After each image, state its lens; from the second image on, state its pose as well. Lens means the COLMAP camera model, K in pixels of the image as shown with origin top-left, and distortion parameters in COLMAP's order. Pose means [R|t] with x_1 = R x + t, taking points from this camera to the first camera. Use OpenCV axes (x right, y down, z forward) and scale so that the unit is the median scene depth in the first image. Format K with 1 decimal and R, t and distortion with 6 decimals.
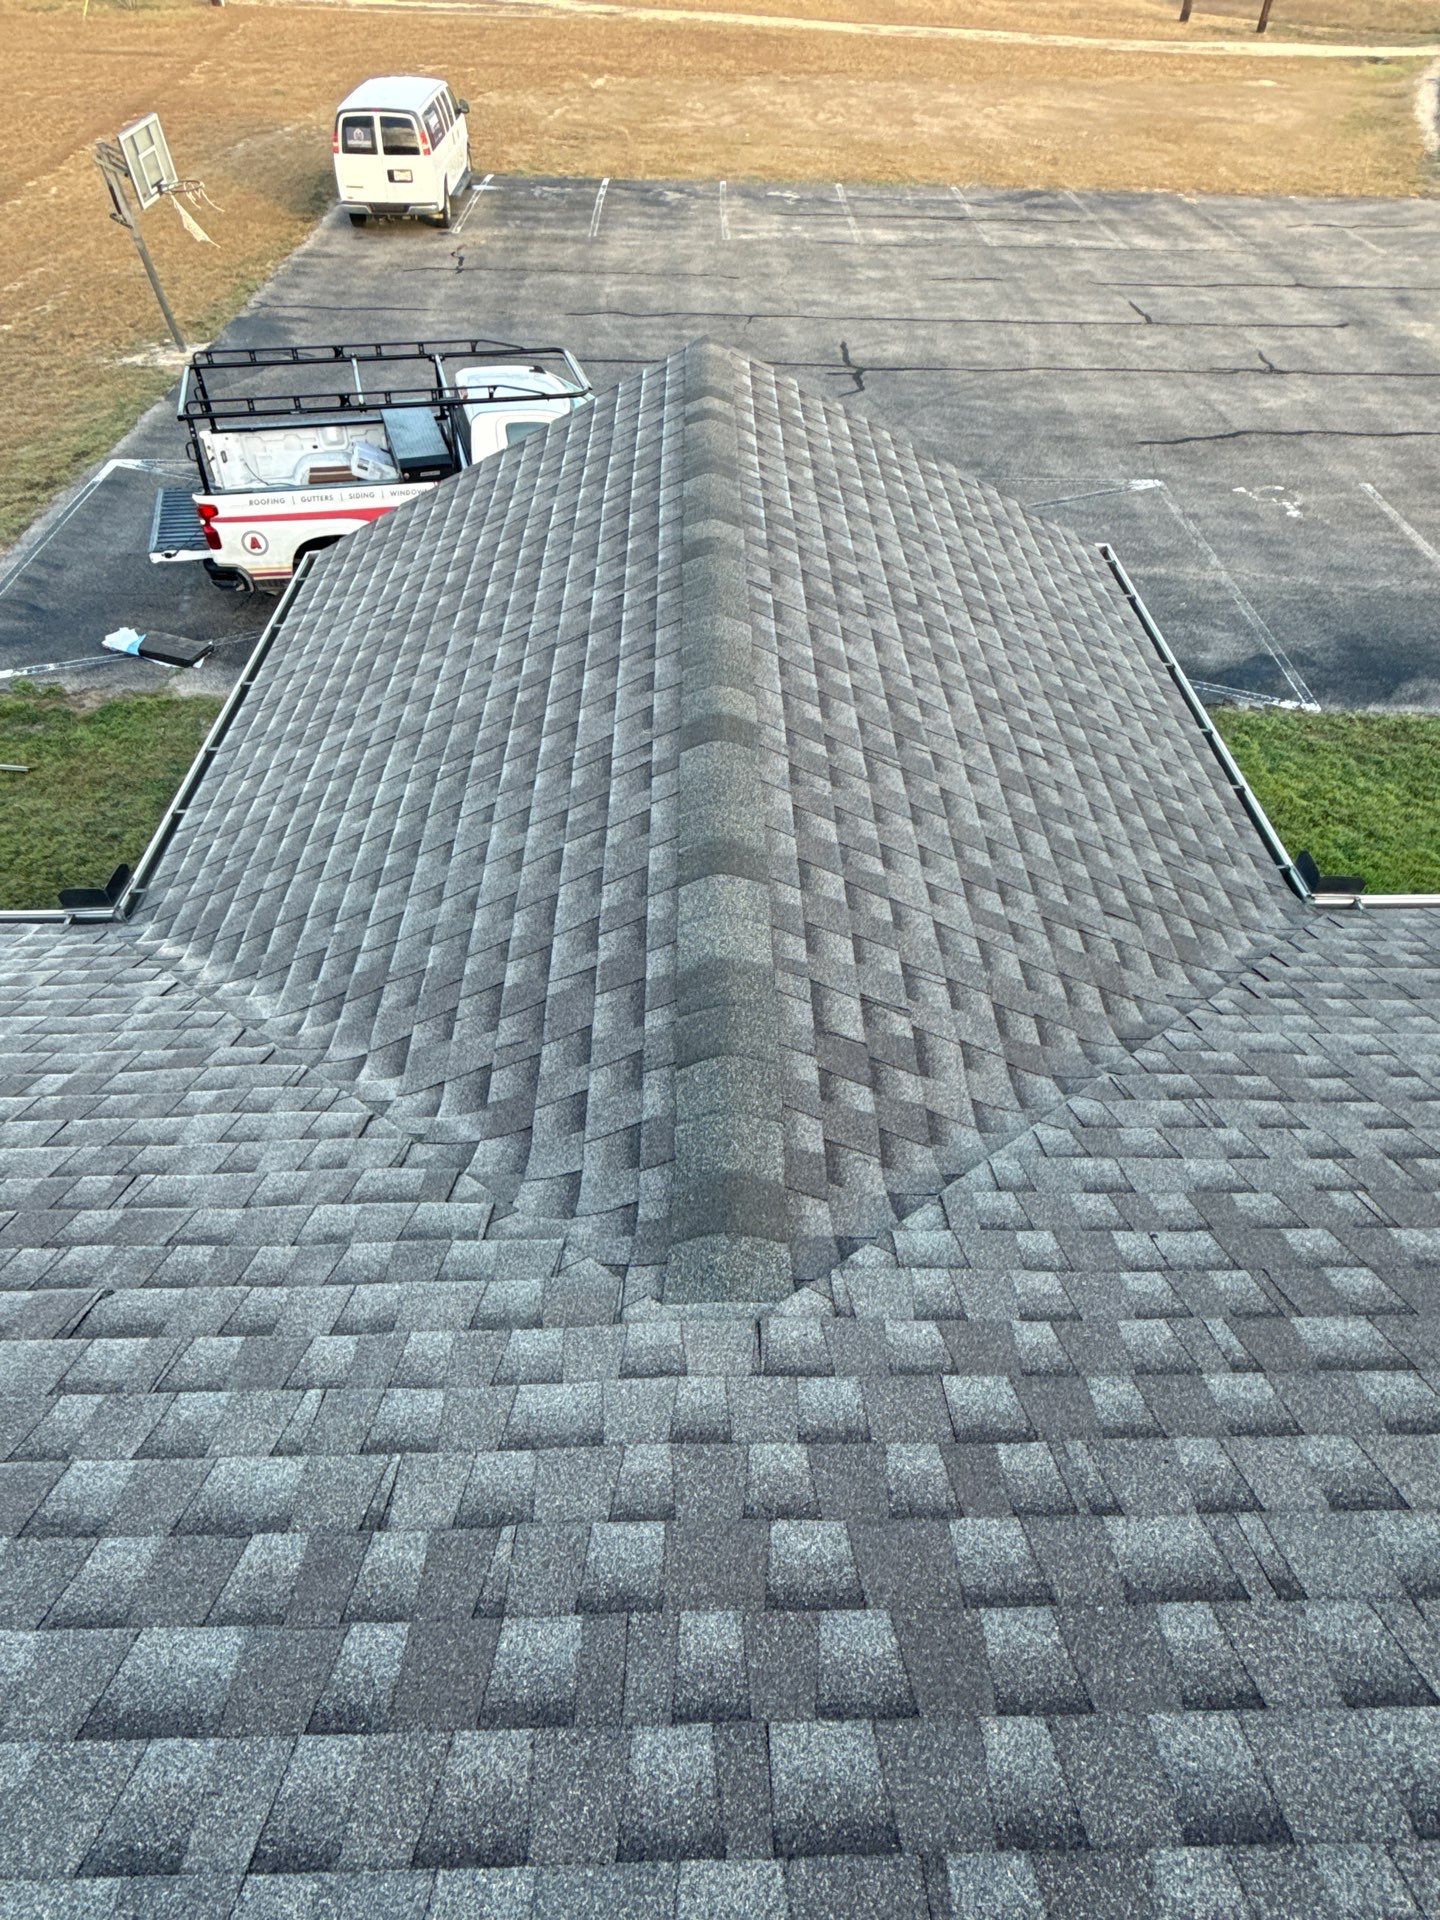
lens RADIAL K [[1129.3, 0, 720.0], [0, 1129.3, 960.0], [0, 0, 1]] dist [0.003340, -0.000316]
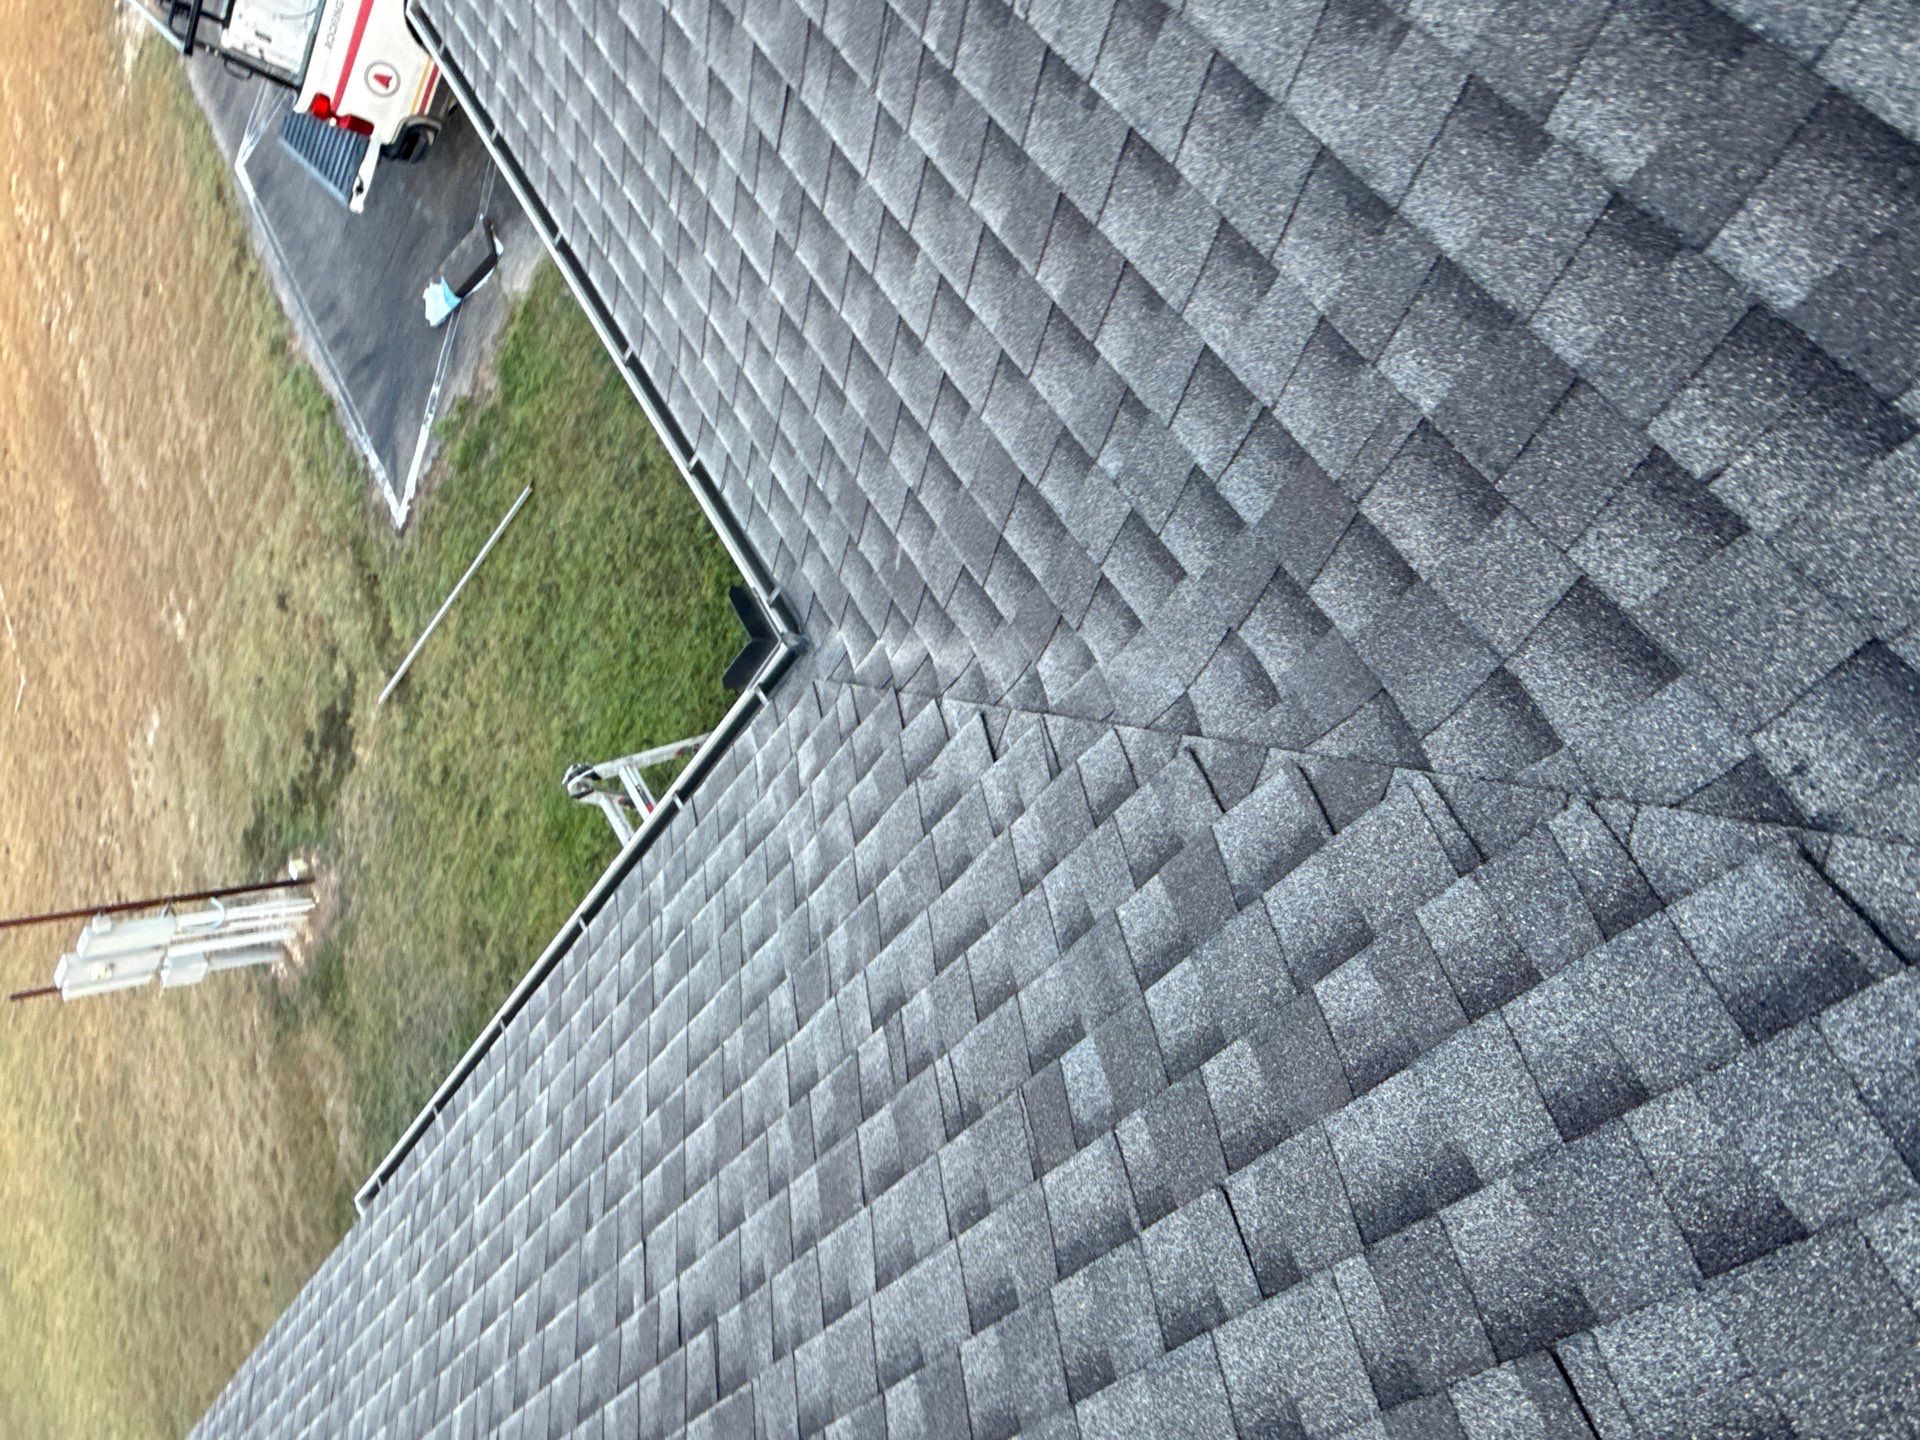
lens RADIAL K [[1129.3, 0, 960.0], [0, 1129.3, 720.0], [0, 0, 1]] dist [0.003340, -0.000316]
pose [[0.603018, -0.620734, -0.501058, -0.160922], [0.792707, 0.536632, 0.289210, -0.128555], [0.089361, -0.571591, 0.815658, 0.426755]]
